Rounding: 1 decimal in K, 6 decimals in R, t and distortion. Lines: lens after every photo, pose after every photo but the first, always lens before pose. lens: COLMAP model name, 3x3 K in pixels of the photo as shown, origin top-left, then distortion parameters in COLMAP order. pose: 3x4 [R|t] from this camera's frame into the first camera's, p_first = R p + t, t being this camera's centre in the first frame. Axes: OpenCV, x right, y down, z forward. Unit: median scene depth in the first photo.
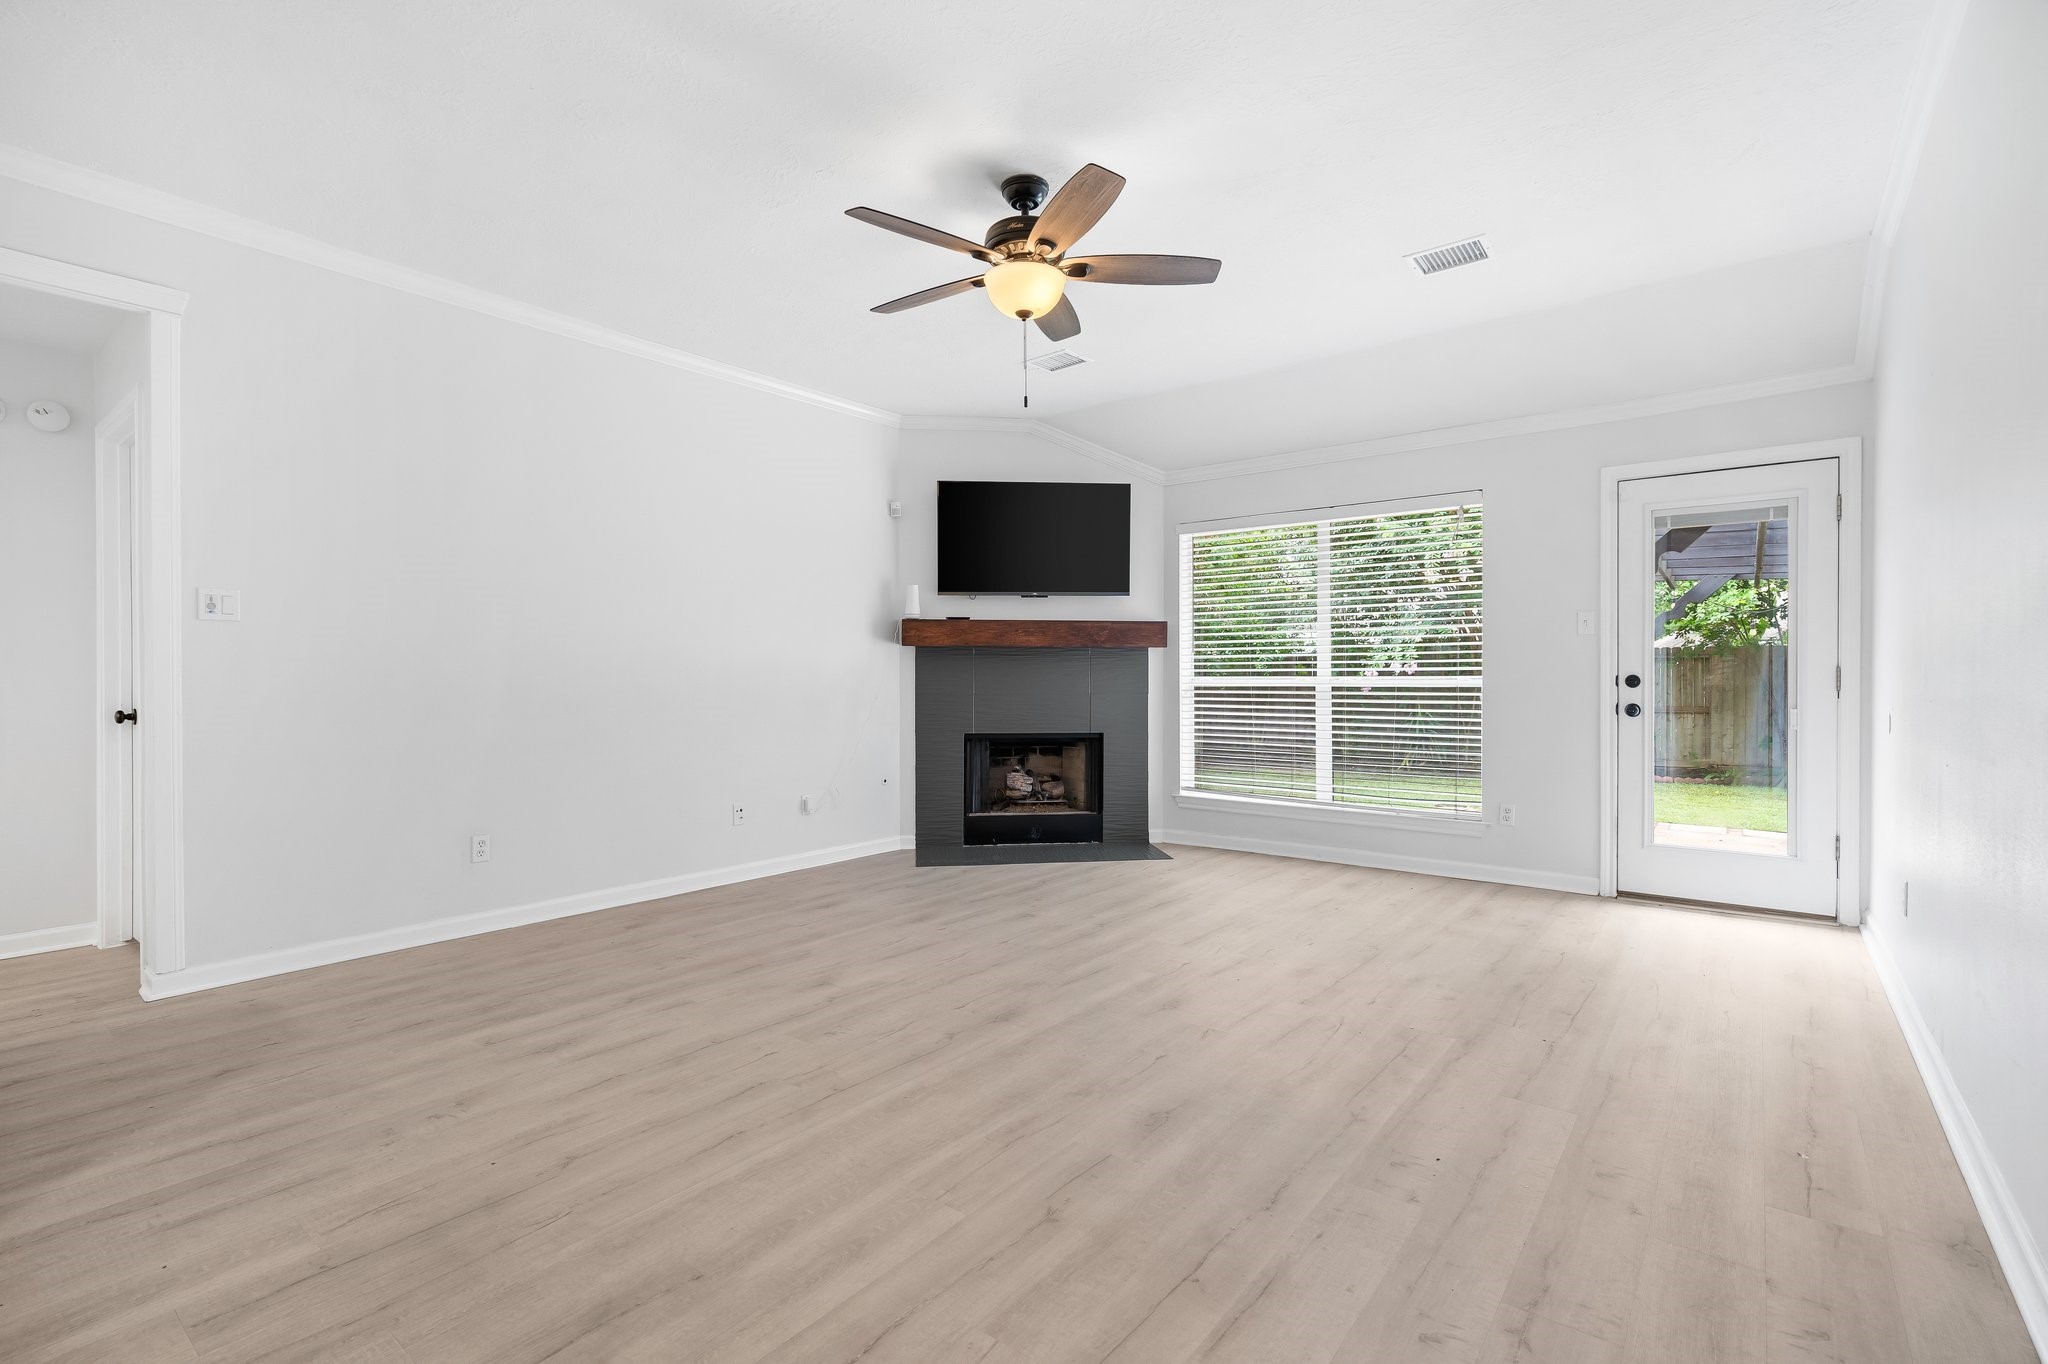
lens RADIAL K [[935.5, 0, 1018.0], [0, 935.5, 678.1], [0, 0, 1]] dist [-0.008246, 0.003019]
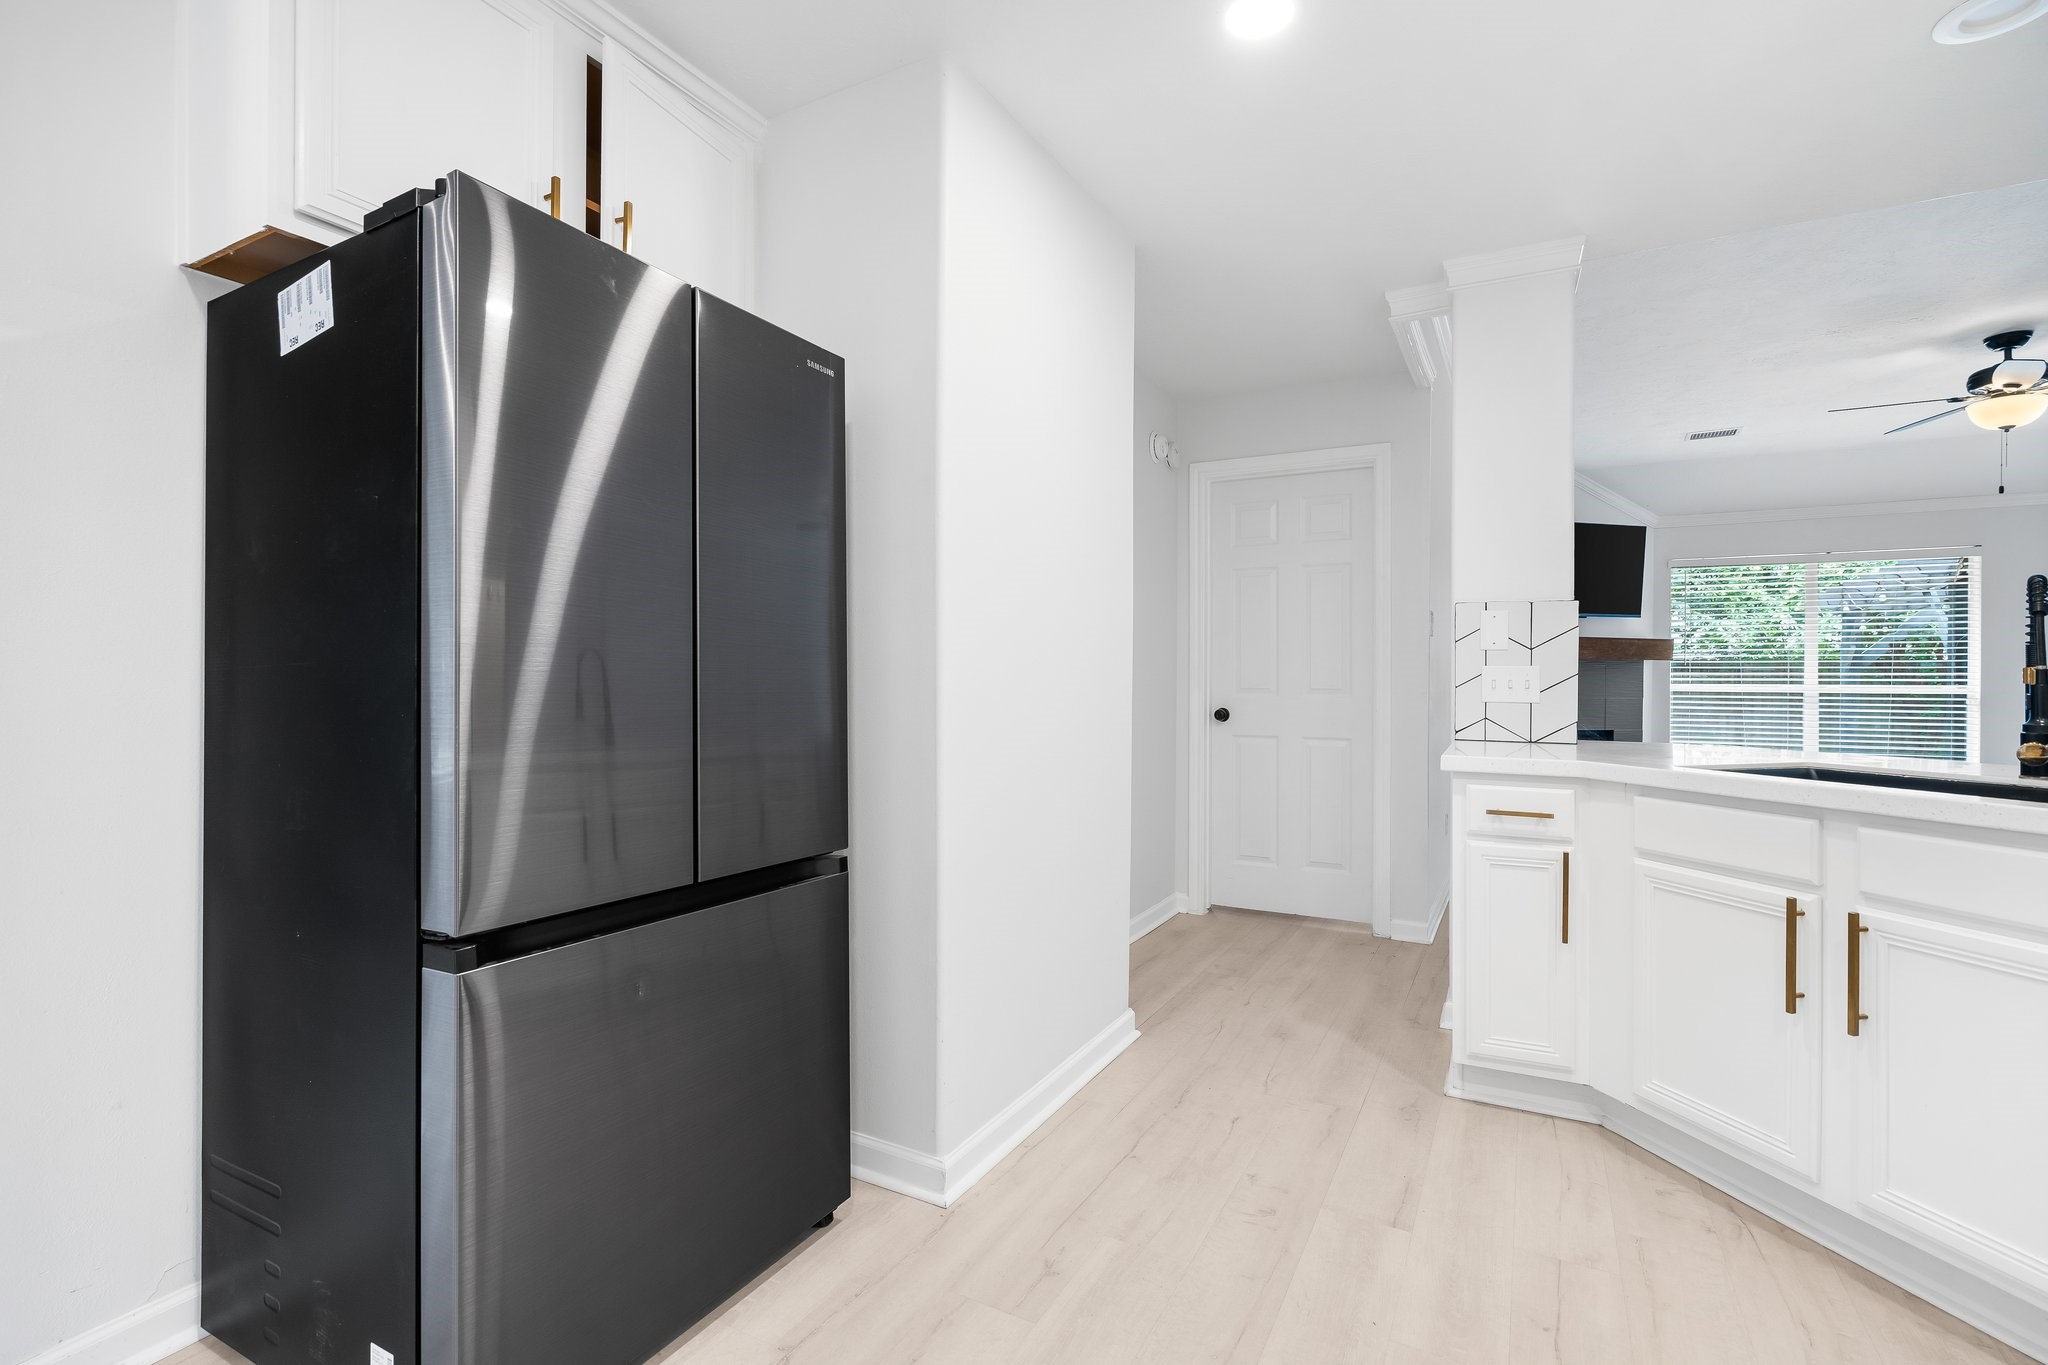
lens RADIAL K [[935.5, 0, 1021.3], [0, 935.5, 690.0], [0, 0, 1]] dist [-0.008246, 0.003019]
pose [[0.985466, 0.005199, 0.169796, -1.214208], [-0.005998, 0.999973, 0.004191, 0.008224], [-0.169769, -0.005149, 0.985470, -0.085033]]
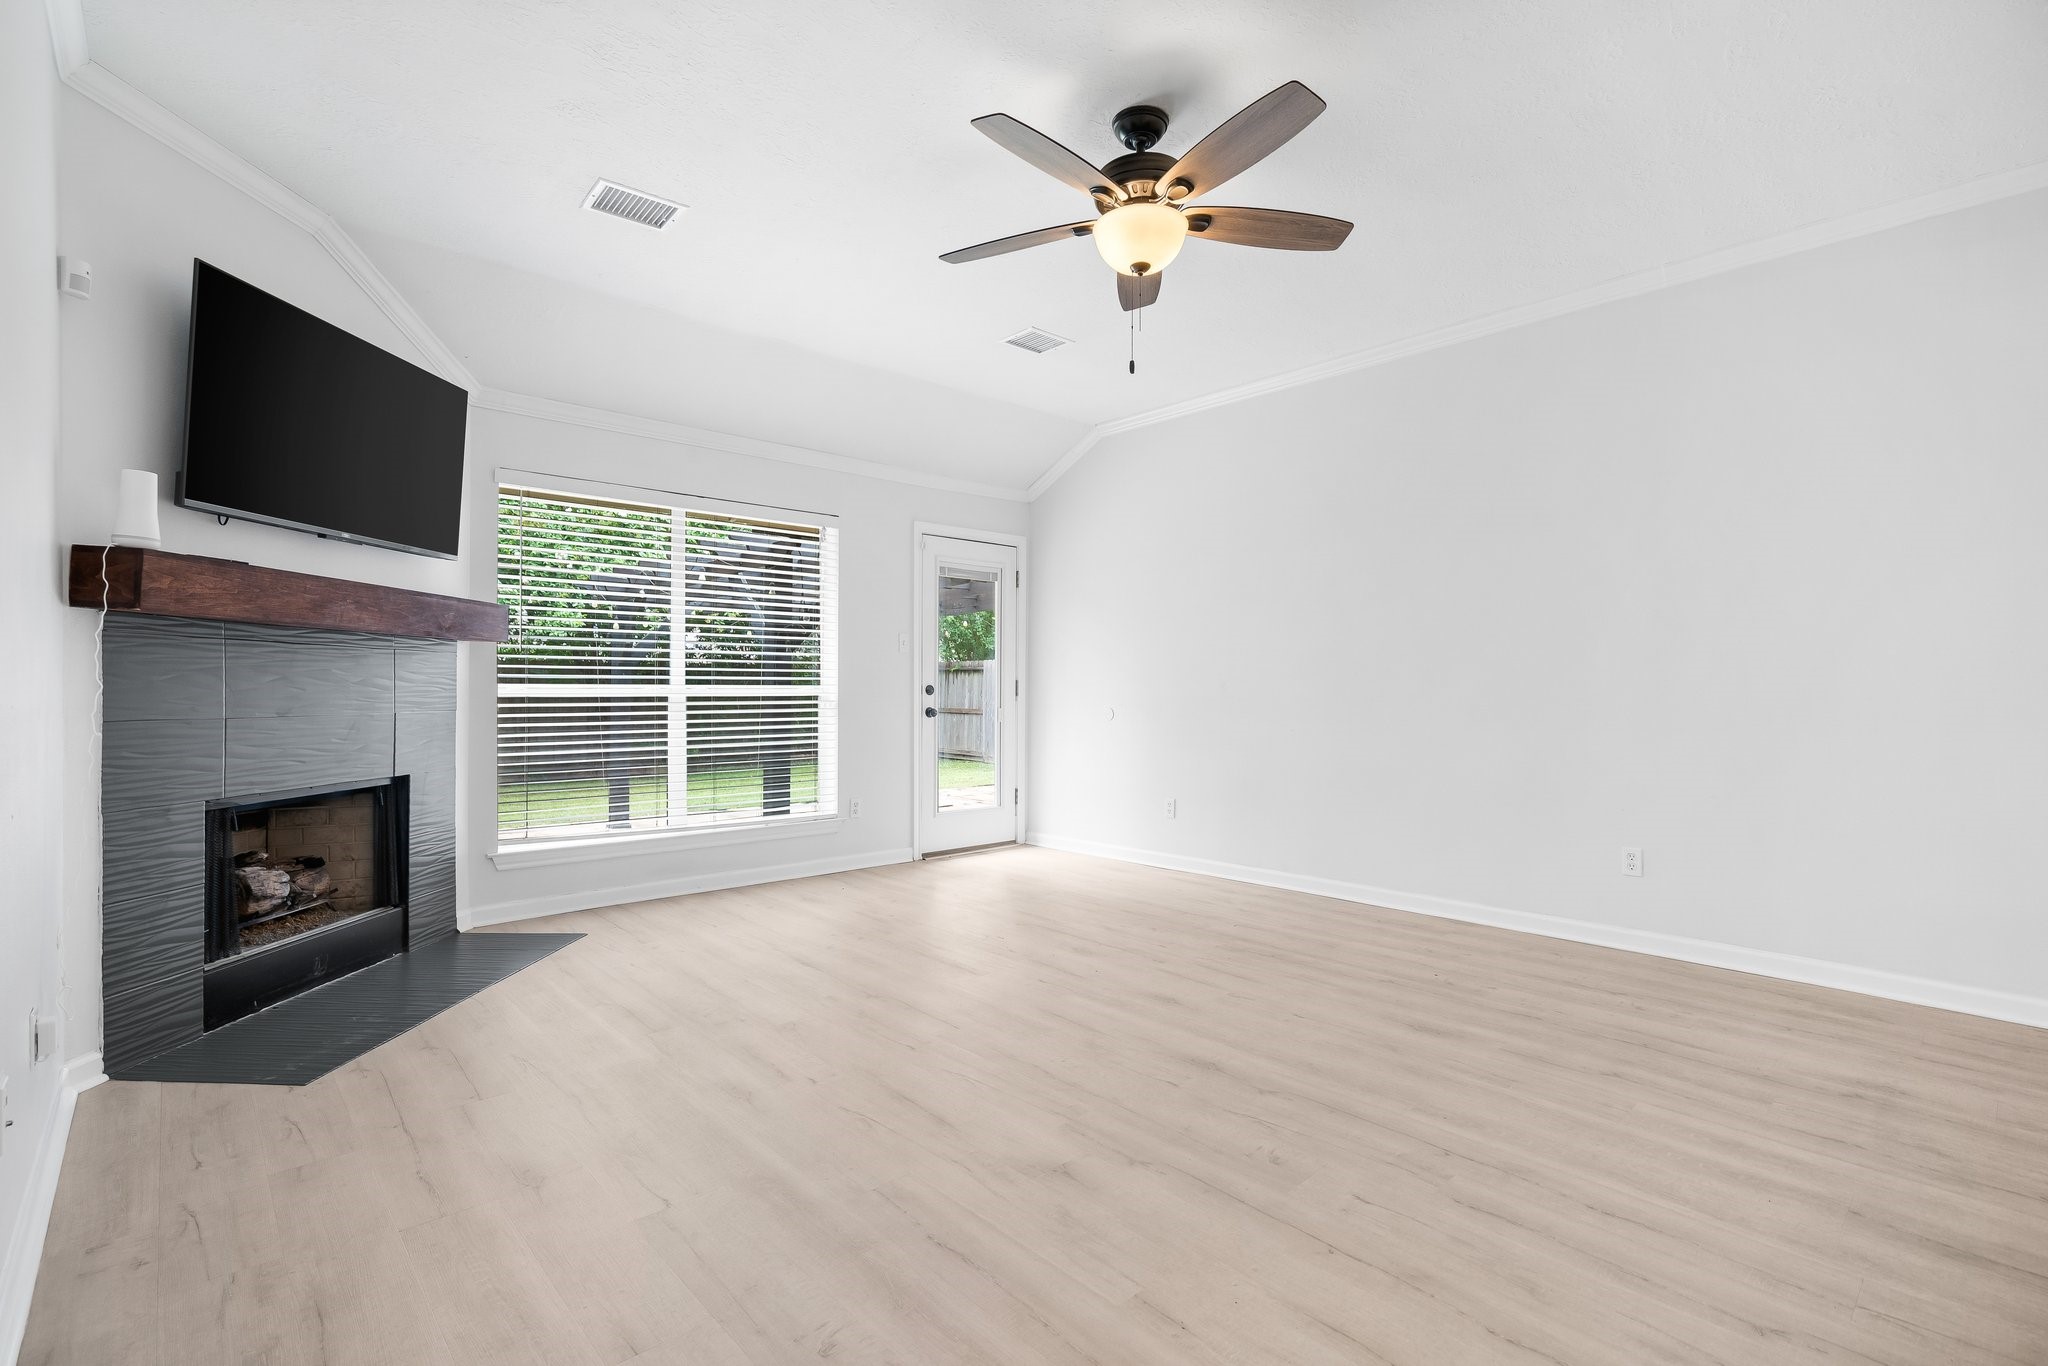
lens RADIAL K [[935.5, 0, 1002.4], [0, 935.5, 695.4], [0, 0, 1]] dist [-0.008246, 0.003019]
pose [[0.167558, -0.005902, 0.985844, -0.626913], [-0.000241, 0.999982, 0.006028, 0.003217], [-0.985862, -0.001247, 0.167554, 0.706054]]
